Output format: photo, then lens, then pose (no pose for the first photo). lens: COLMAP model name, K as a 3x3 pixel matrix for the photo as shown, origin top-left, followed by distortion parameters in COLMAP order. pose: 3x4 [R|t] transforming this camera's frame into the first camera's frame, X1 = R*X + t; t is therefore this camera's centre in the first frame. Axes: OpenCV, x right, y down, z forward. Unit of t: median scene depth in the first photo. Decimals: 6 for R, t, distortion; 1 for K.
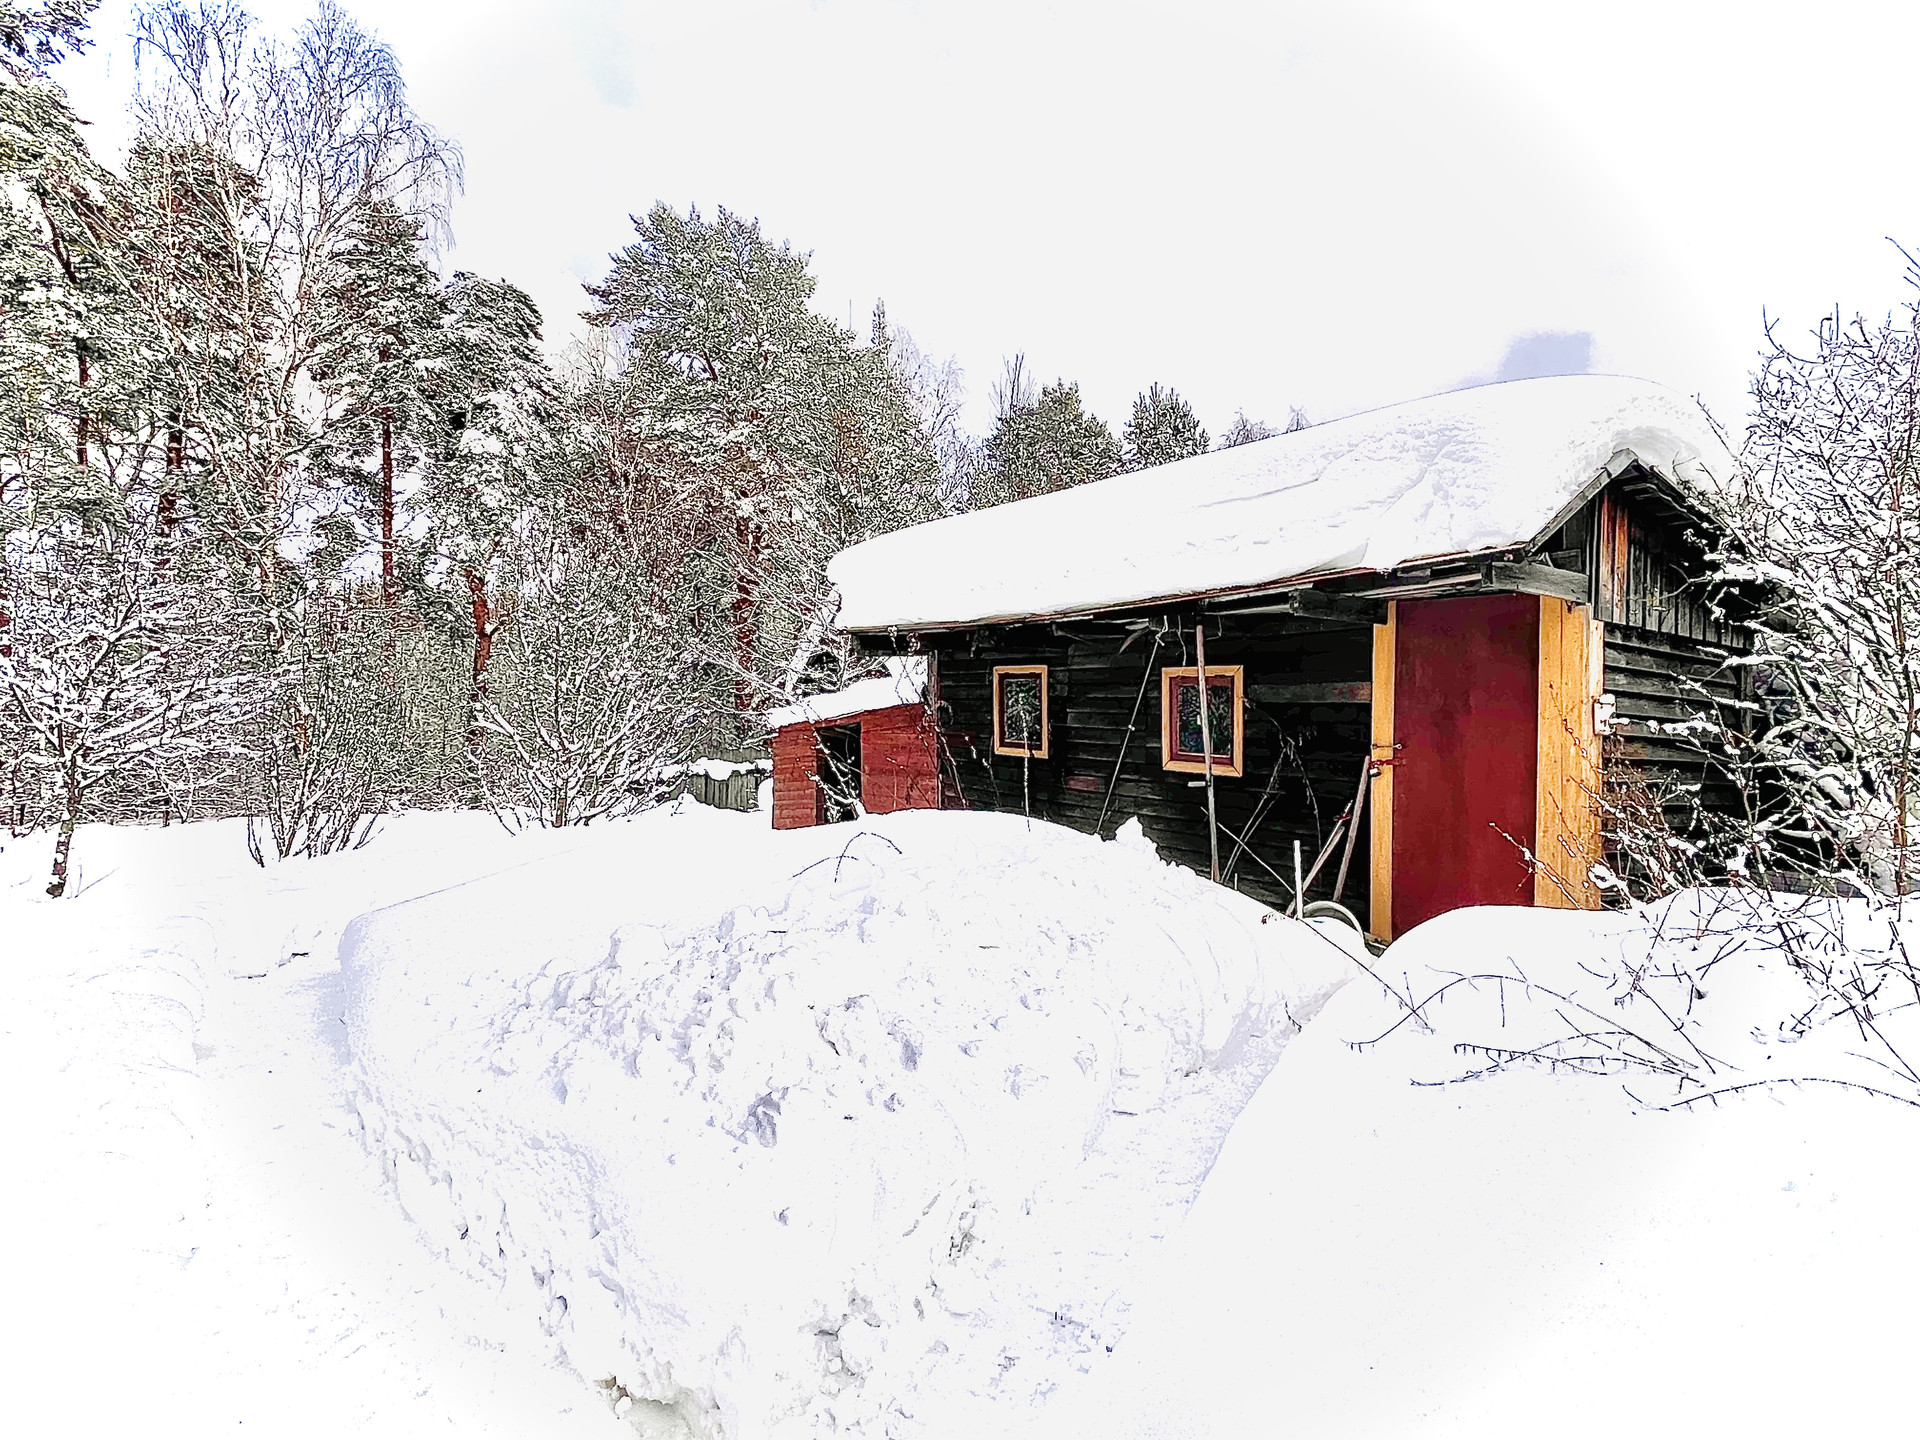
lens RADIAL K [[1016.1, 0, 955.4], [0, 1016.1, 727.1], [0, 0, 1]] dist [-0.001605, 0.001354]
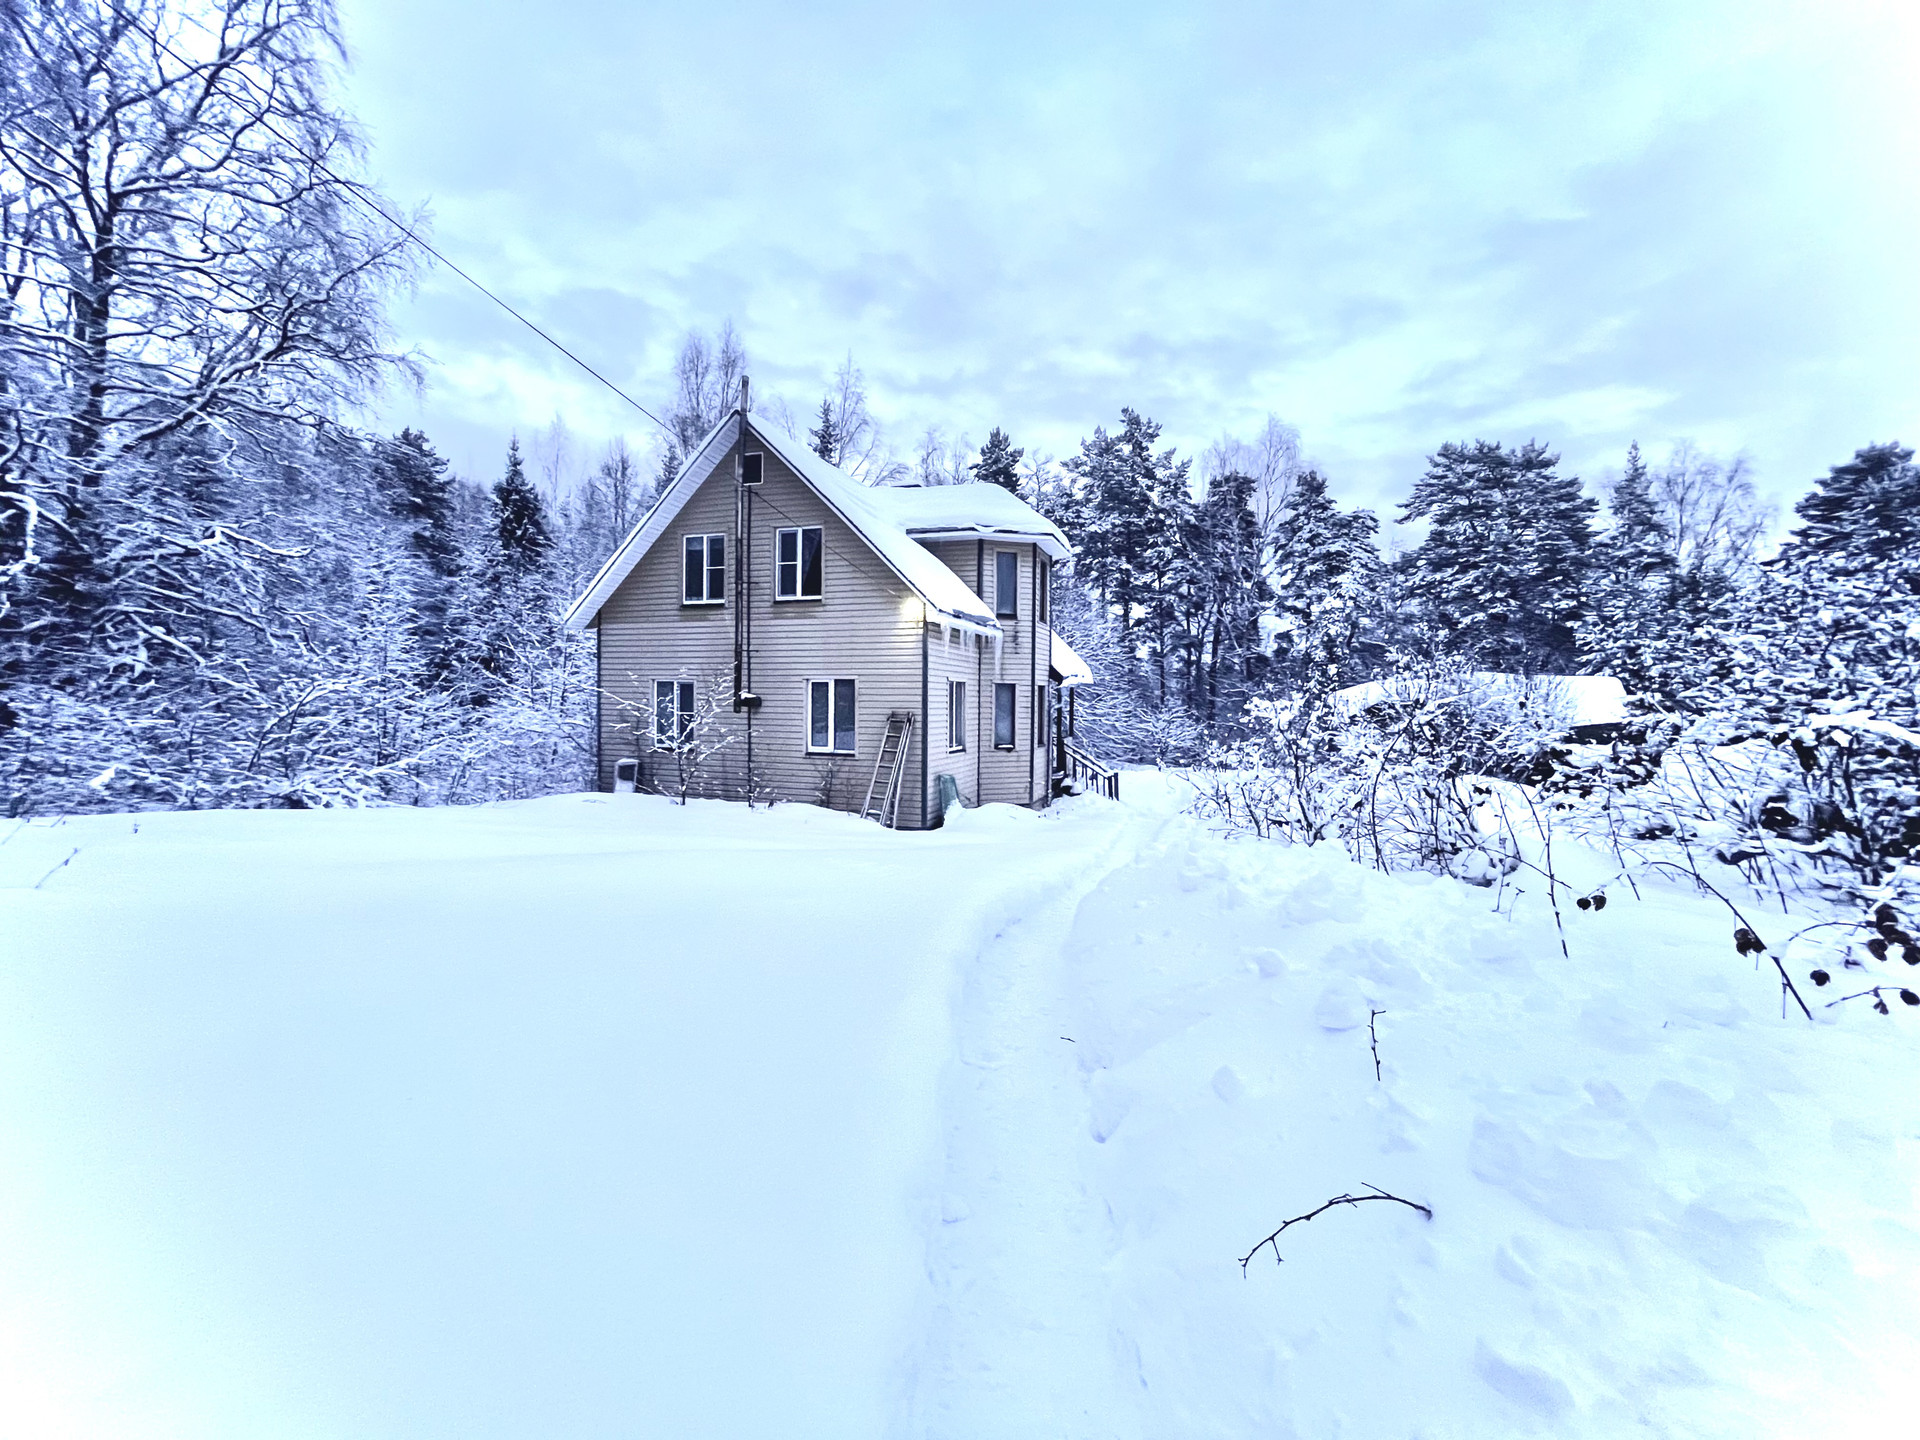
lens RADIAL K [[772.5, 0, 963.0], [0, 772.5, 721.5], [0, 0, 1]] dist [0.000511, -0.000371]
pose [[0.527515, 0.011510, -0.849468, 0.459414], [-0.022938, 0.999737, -0.000699, -0.014175], [0.849236, 0.019854, 0.527640, -0.455897]]
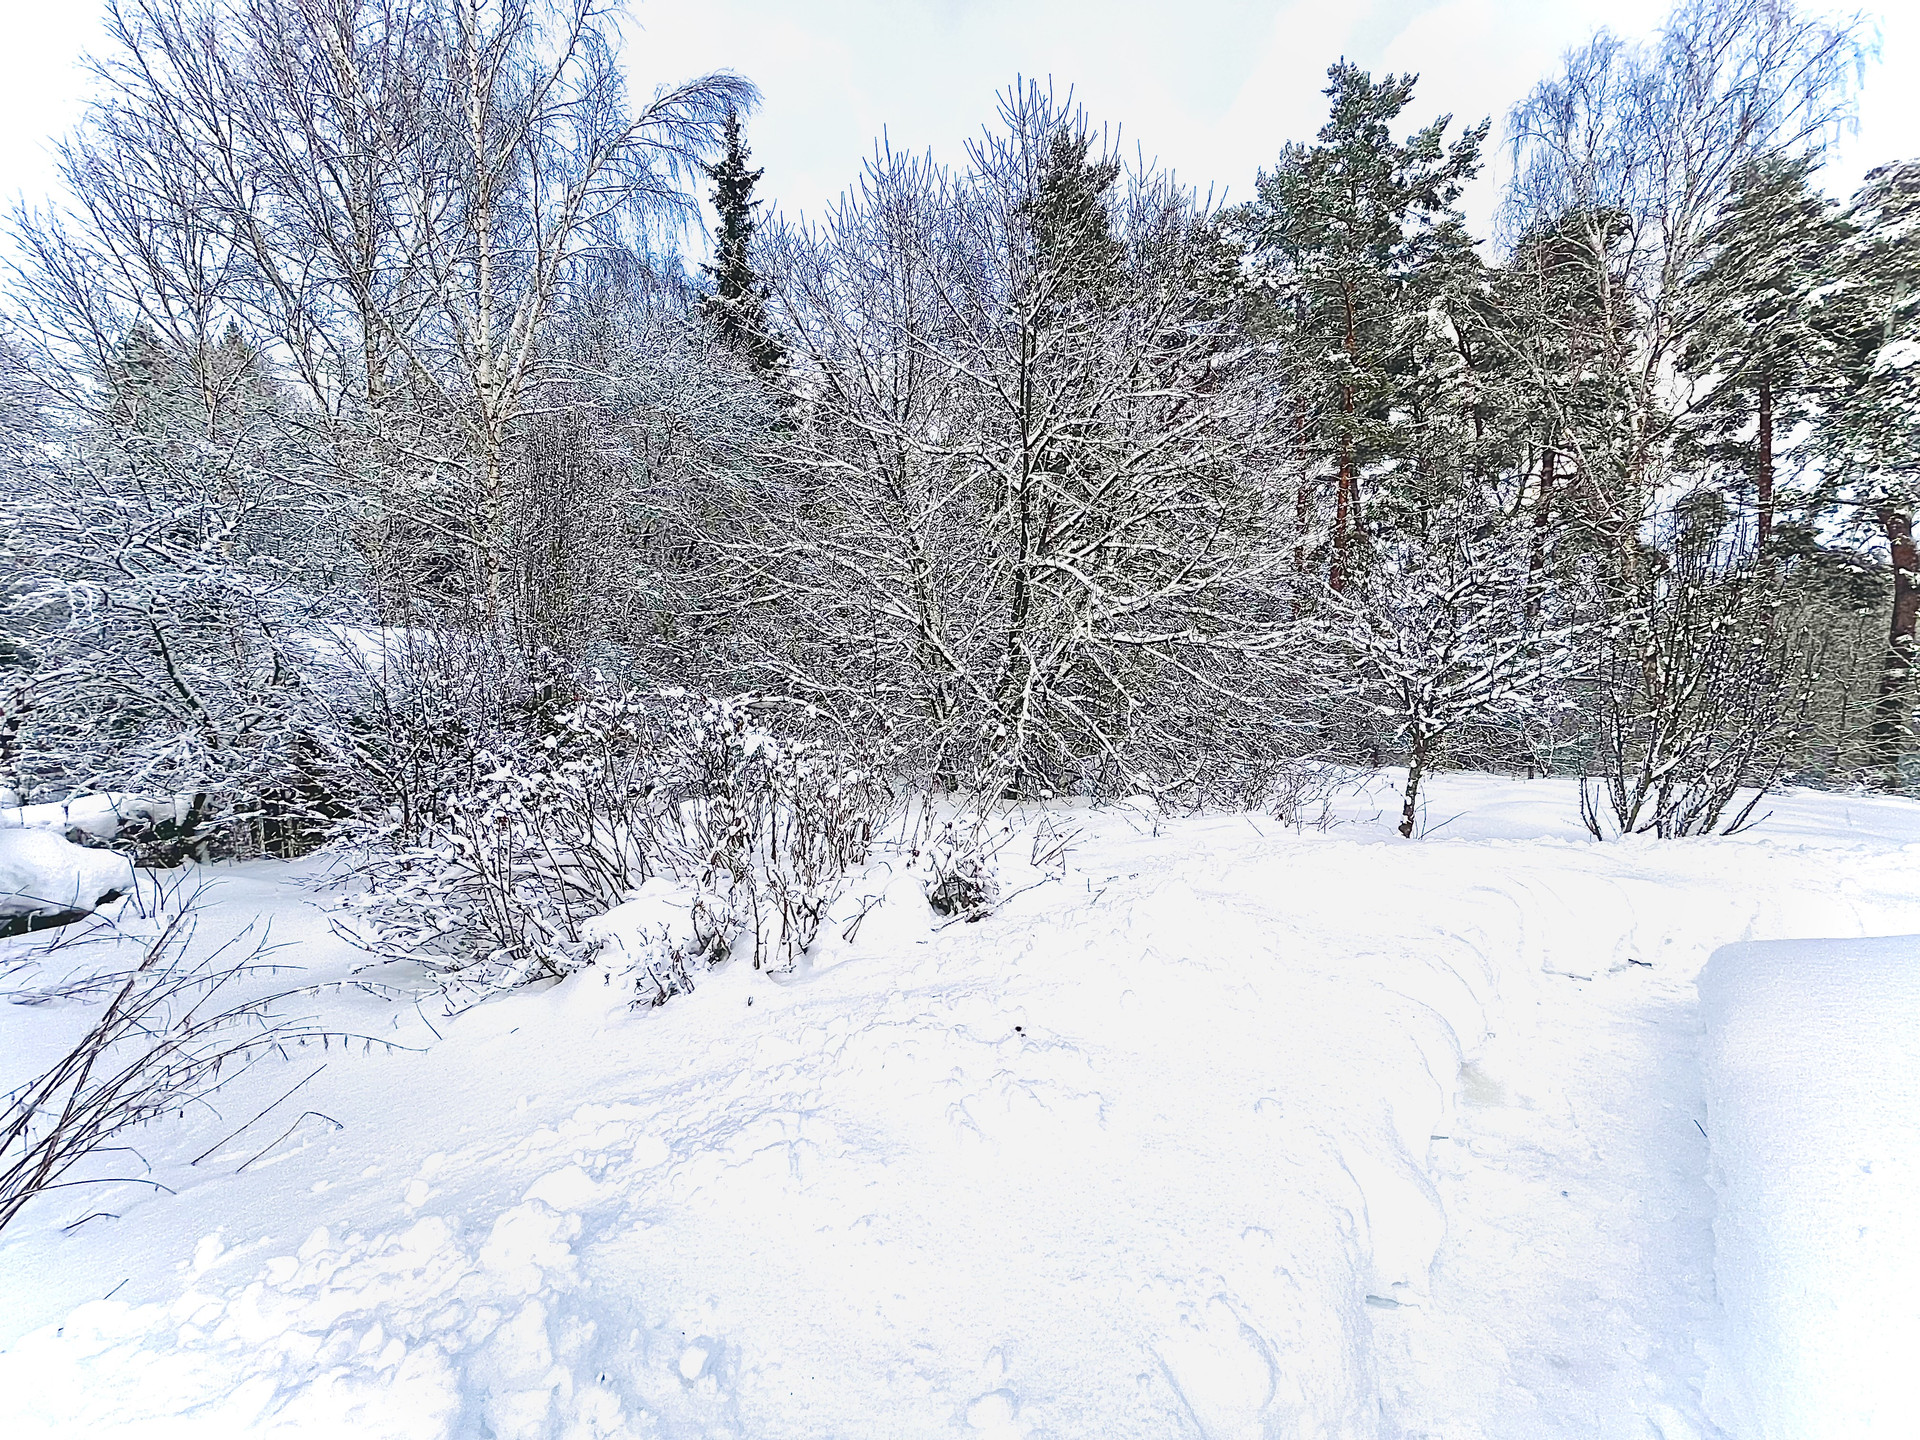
lens RADIAL K [[772.5, 0, 963.2], [0, 772.5, 707.8], [0, 0, 1]] dist [0.000511, -0.000371]
pose [[0.257858, 0.008070, -0.966149, -0.051817], [-0.001612, 0.999967, 0.007922, 0.005700], [0.966182, -0.000485, 0.257862, 0.085937]]
